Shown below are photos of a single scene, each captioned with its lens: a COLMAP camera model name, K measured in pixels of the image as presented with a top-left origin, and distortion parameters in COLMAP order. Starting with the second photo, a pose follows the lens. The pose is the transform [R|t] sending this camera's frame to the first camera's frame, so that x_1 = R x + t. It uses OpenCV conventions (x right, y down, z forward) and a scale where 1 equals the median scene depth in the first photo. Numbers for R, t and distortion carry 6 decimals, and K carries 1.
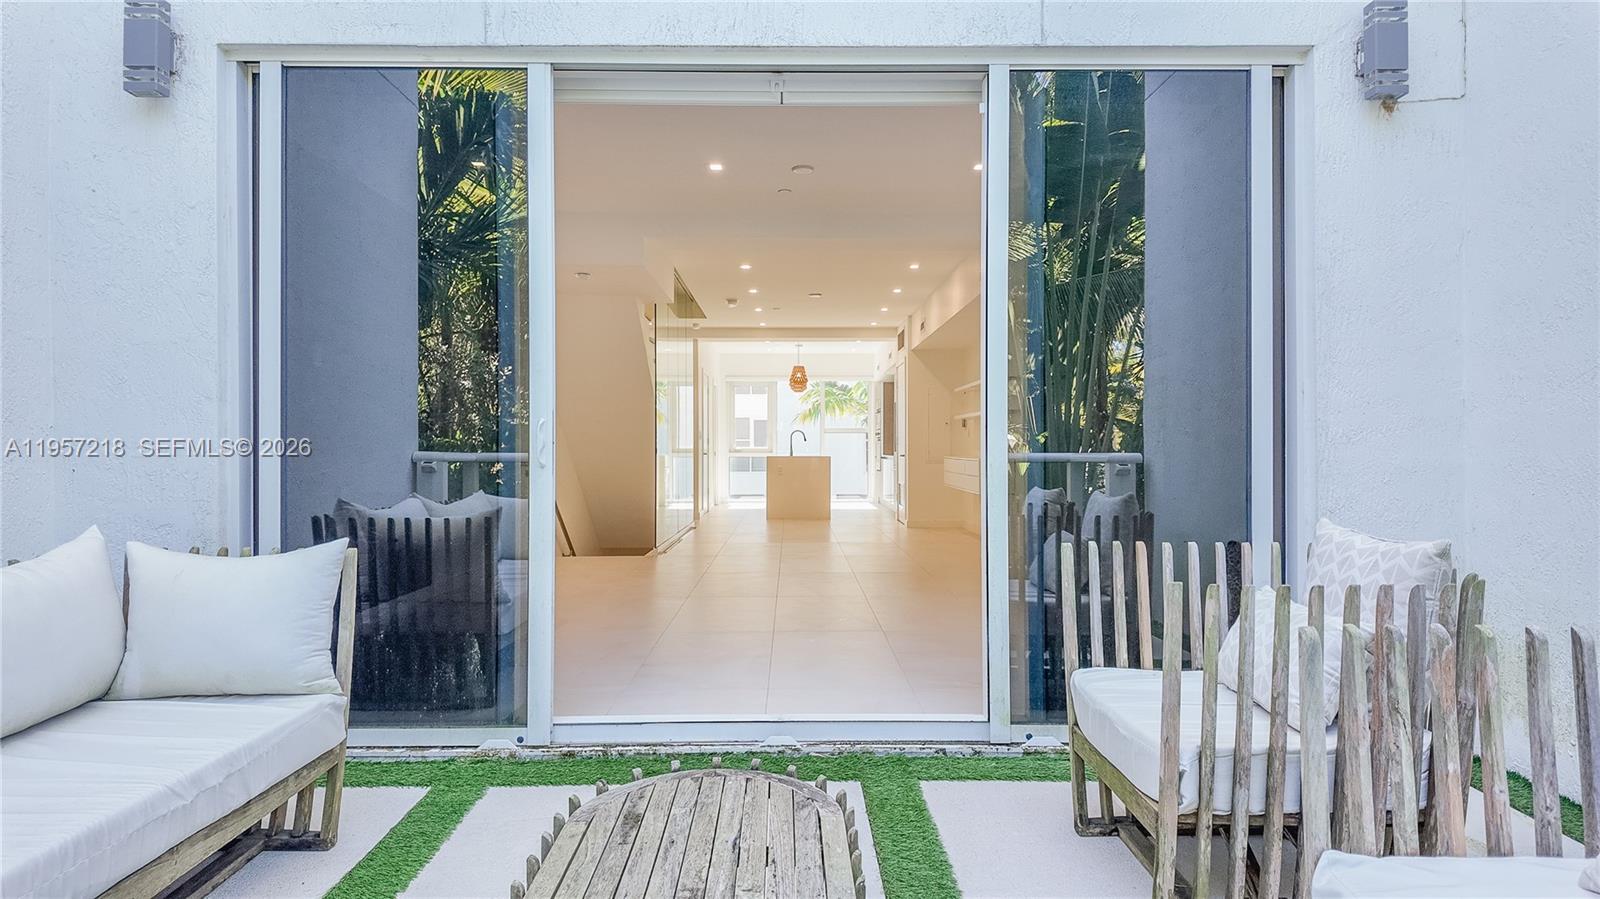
lens RADIAL K [[945.3, 0, 800.0], [0, 945.3, 449.5], [0, 0, 1]] dist [0.115845, -0.111651]
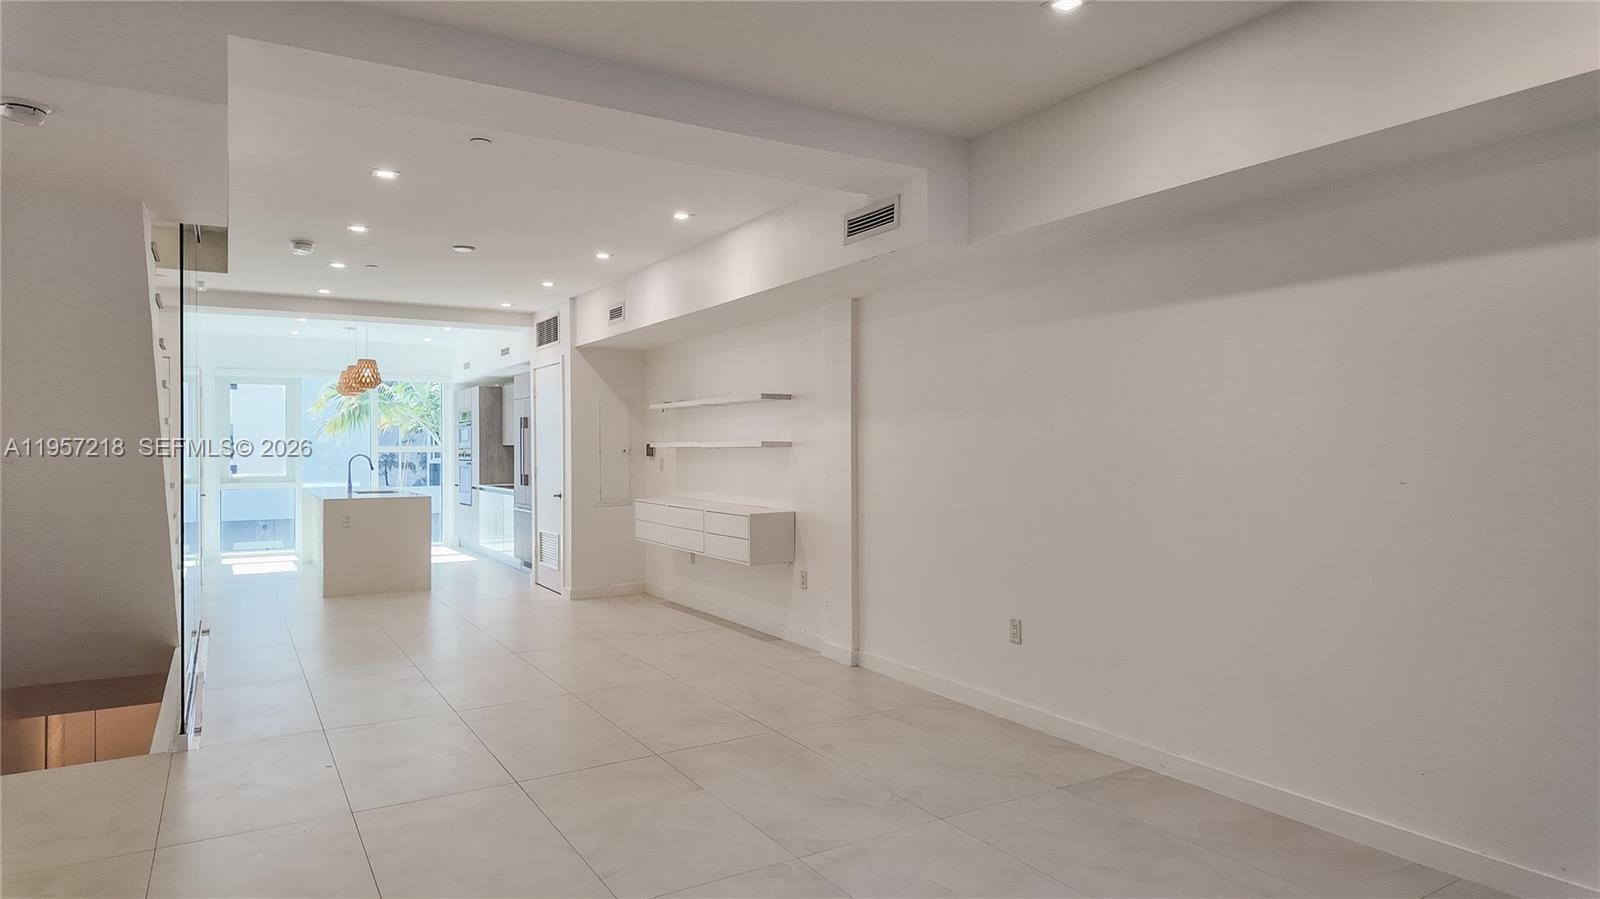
lens RADIAL K [[945.3, 0, 800.0], [0, 945.3, 449.5], [0, 0, 1]] dist [0.115845, -0.111651]
pose [[0.867973, -0.002885, 0.496603, -0.084241], [0.002924, 0.999995, 0.000699, -0.026882], [-0.496603, 0.000846, 0.867977, 0.286962]]
